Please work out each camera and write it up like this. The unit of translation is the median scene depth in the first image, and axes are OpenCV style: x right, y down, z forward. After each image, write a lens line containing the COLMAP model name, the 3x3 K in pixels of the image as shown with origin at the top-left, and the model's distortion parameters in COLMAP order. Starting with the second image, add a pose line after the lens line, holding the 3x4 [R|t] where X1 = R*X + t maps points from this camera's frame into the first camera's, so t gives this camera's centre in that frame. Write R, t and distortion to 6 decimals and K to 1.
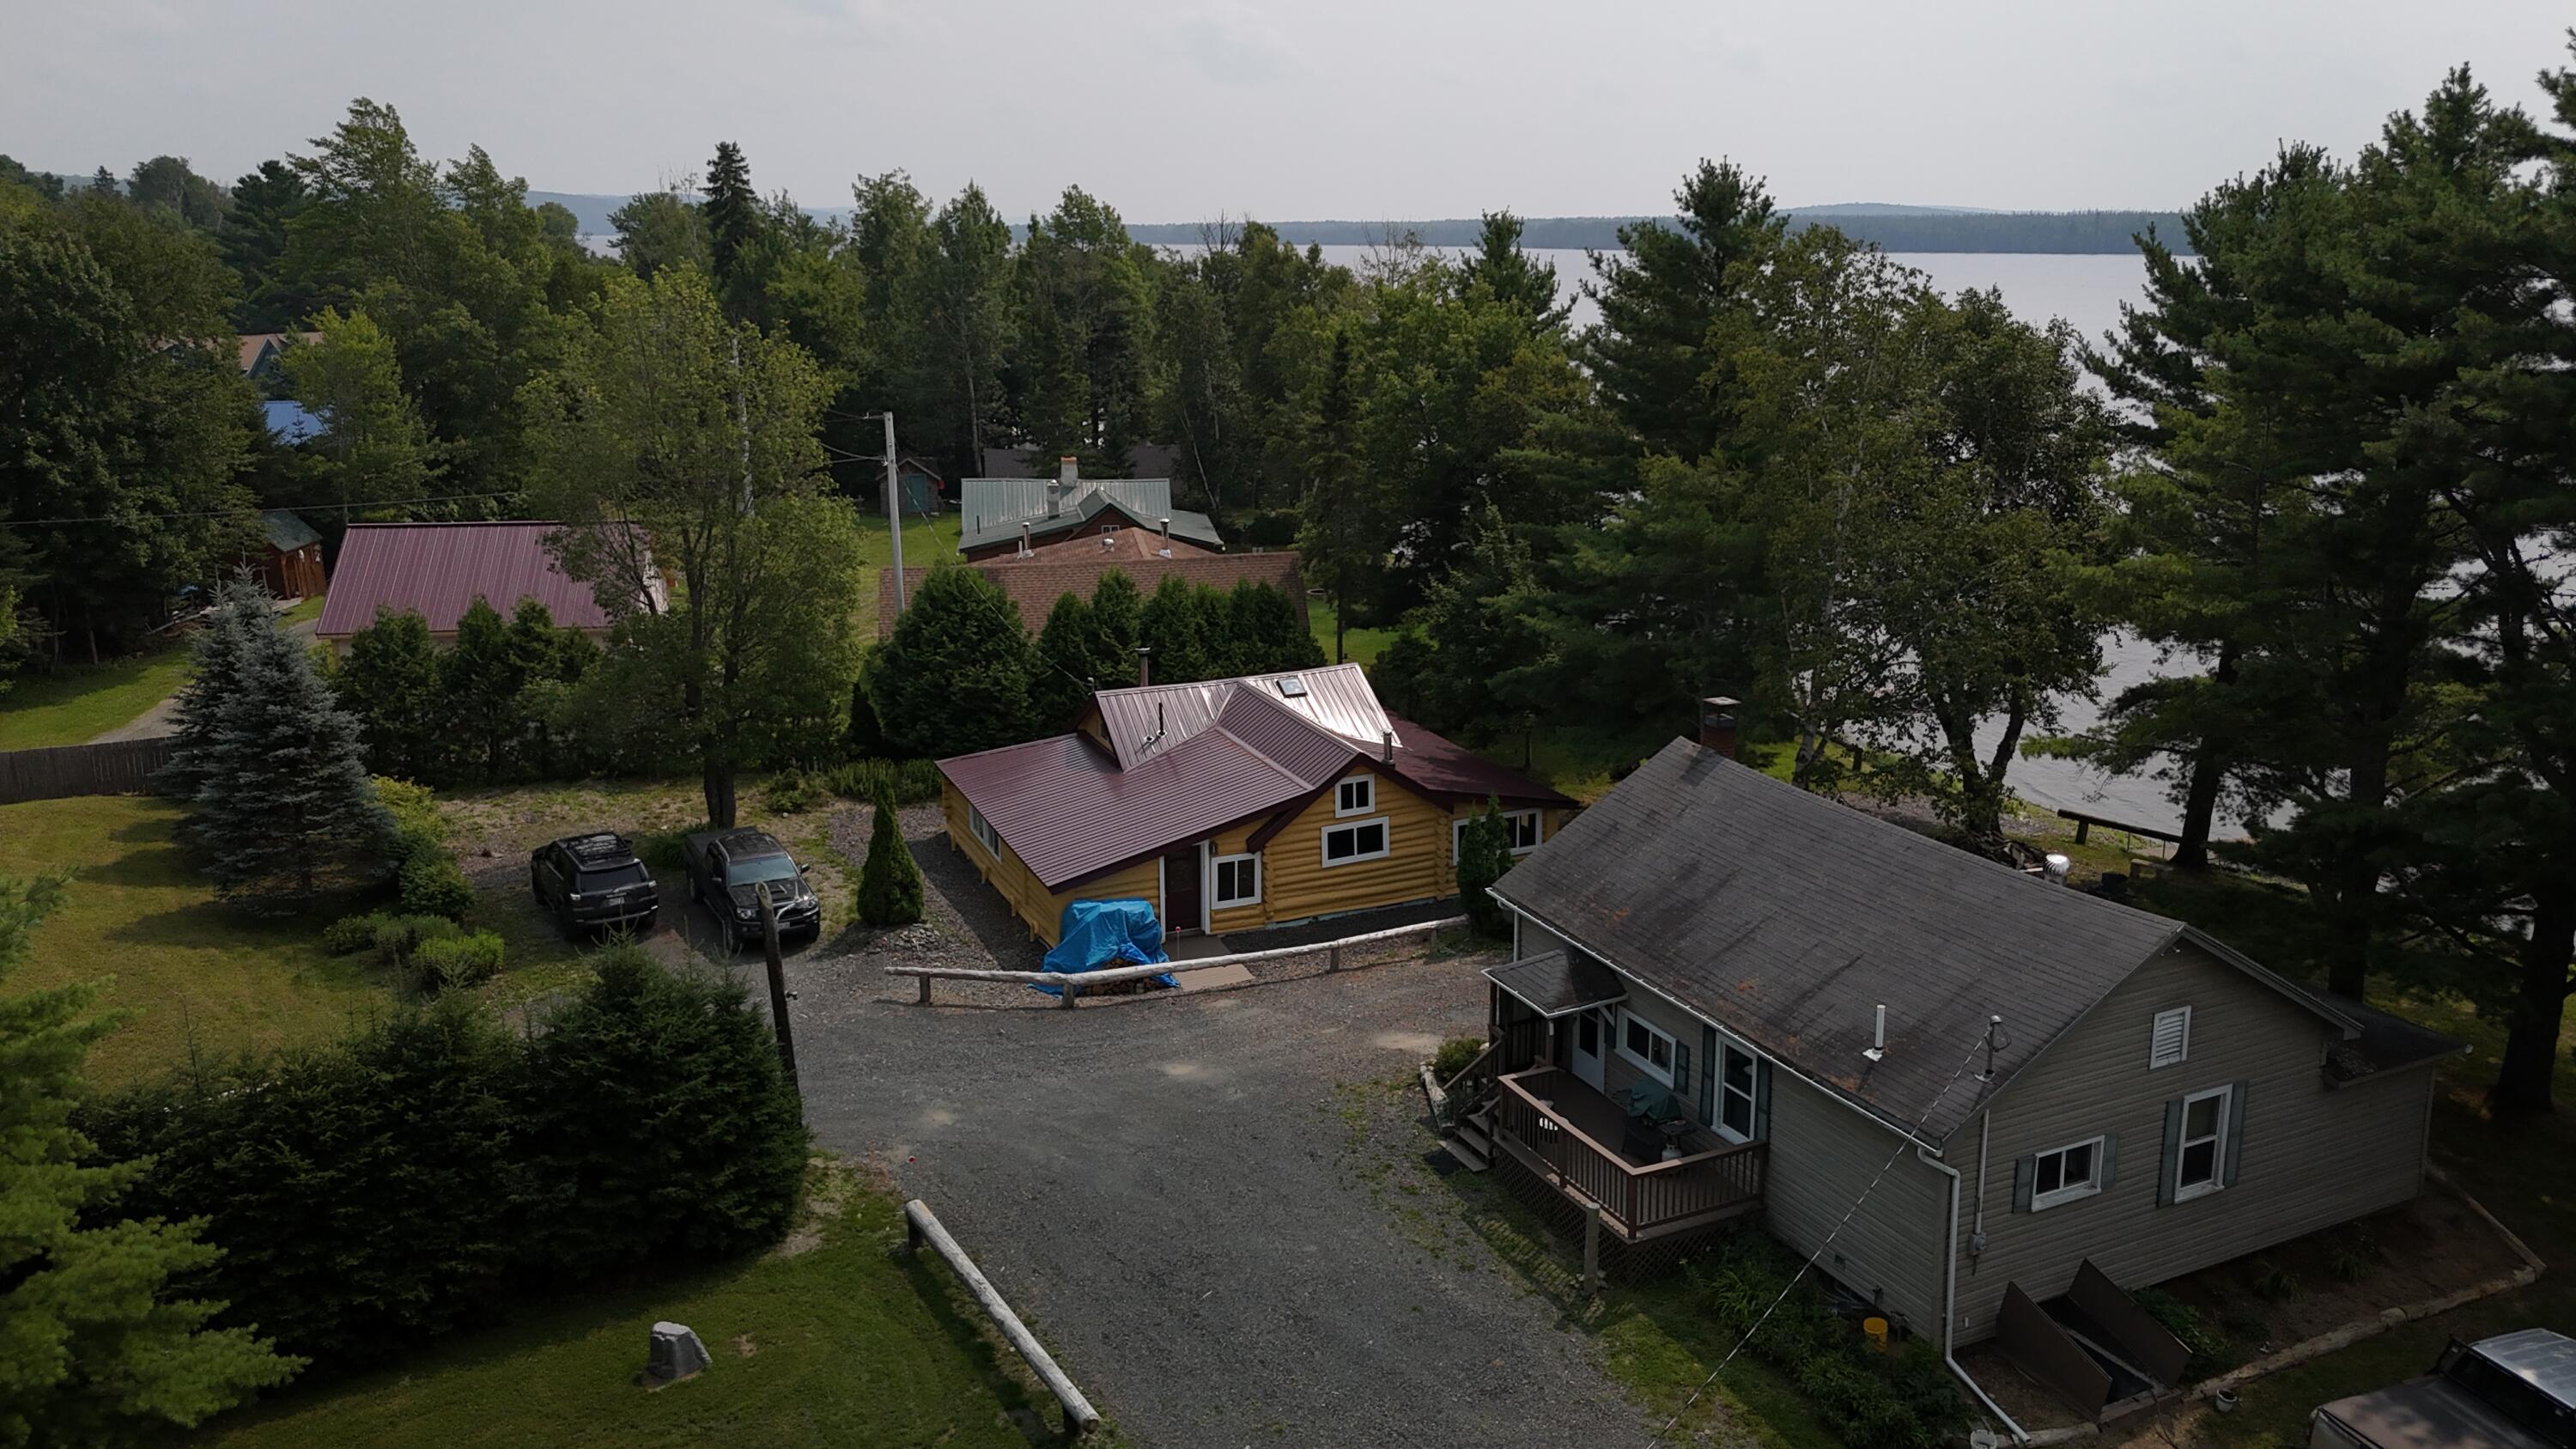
lens RADIAL K [[1835.5, 0, 1288.0], [0, 1835.5, 724.5], [0, 0, 1]] dist [0.209146, -0.185880]
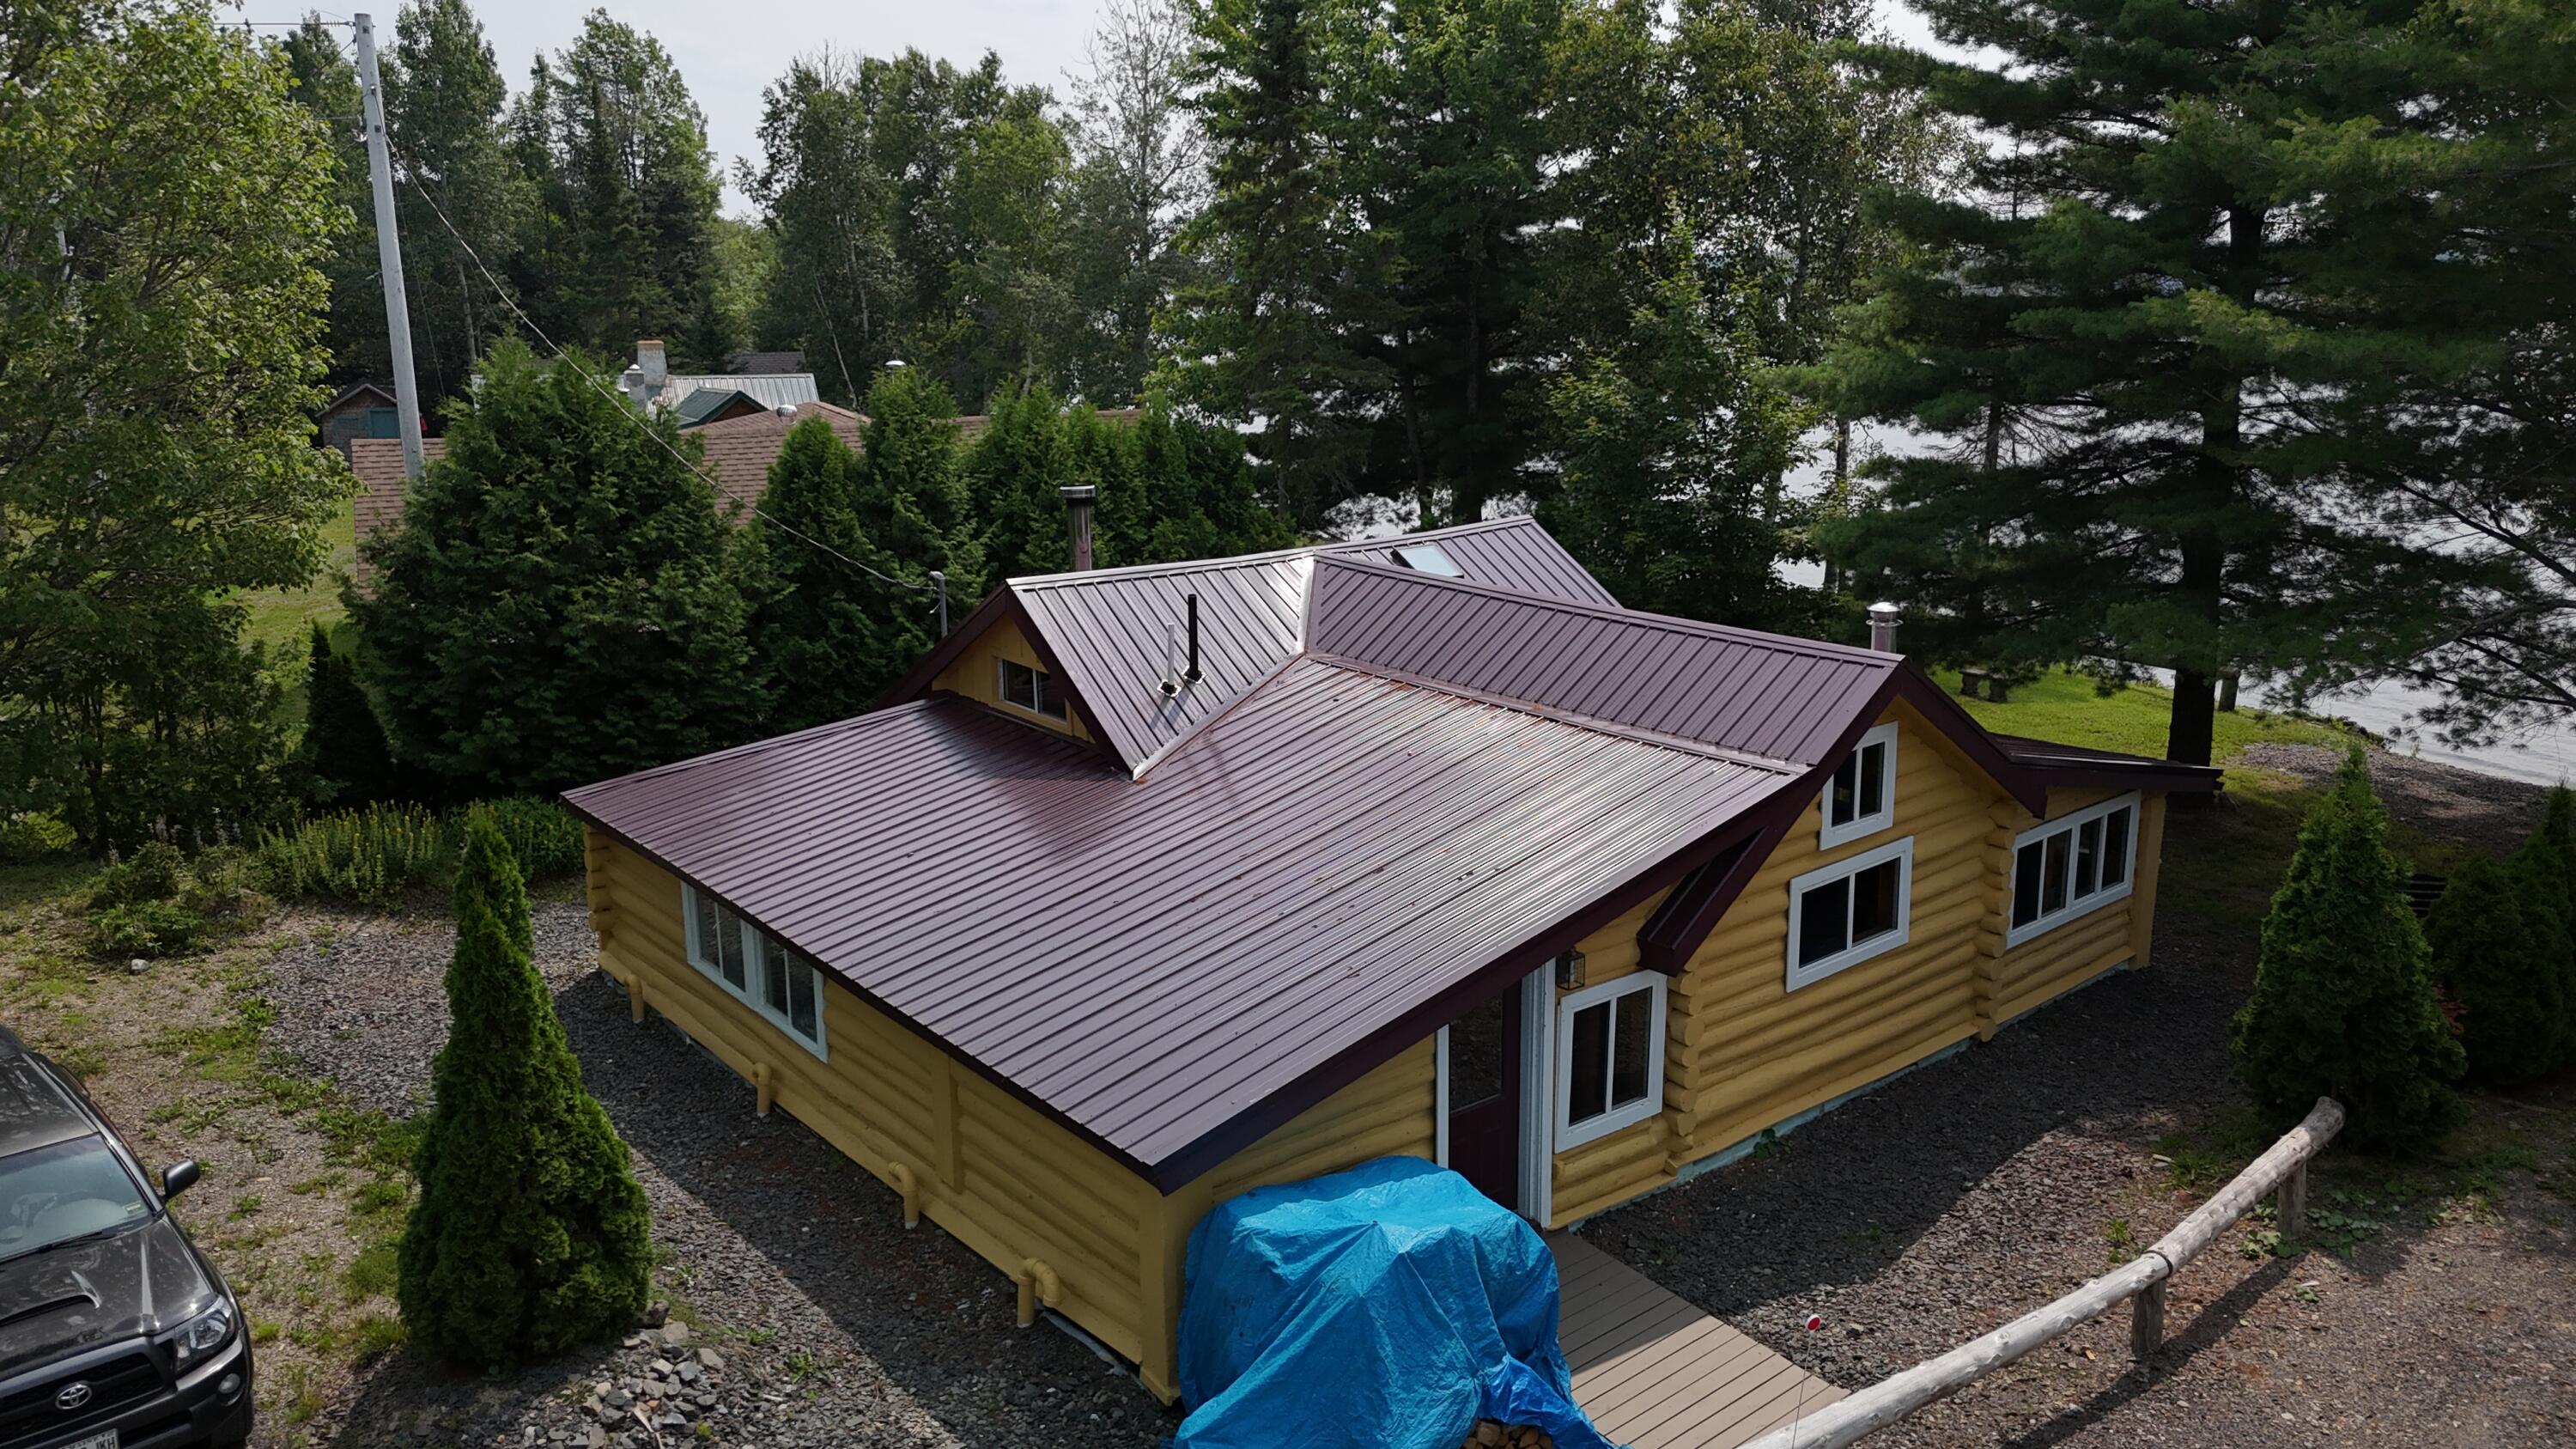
lens RADIAL K [[1886.8, 0, 1288.0], [0, 1886.8, 724.5], [0, 0, 1]] dist [0.086295, -0.054907]
pose [[0.966995, -0.060385, 0.247535, -0.138033], [0.066020, 0.997713, -0.014521, 0.021007], [-0.246092, 0.030384, 0.968770, 0.559576]]
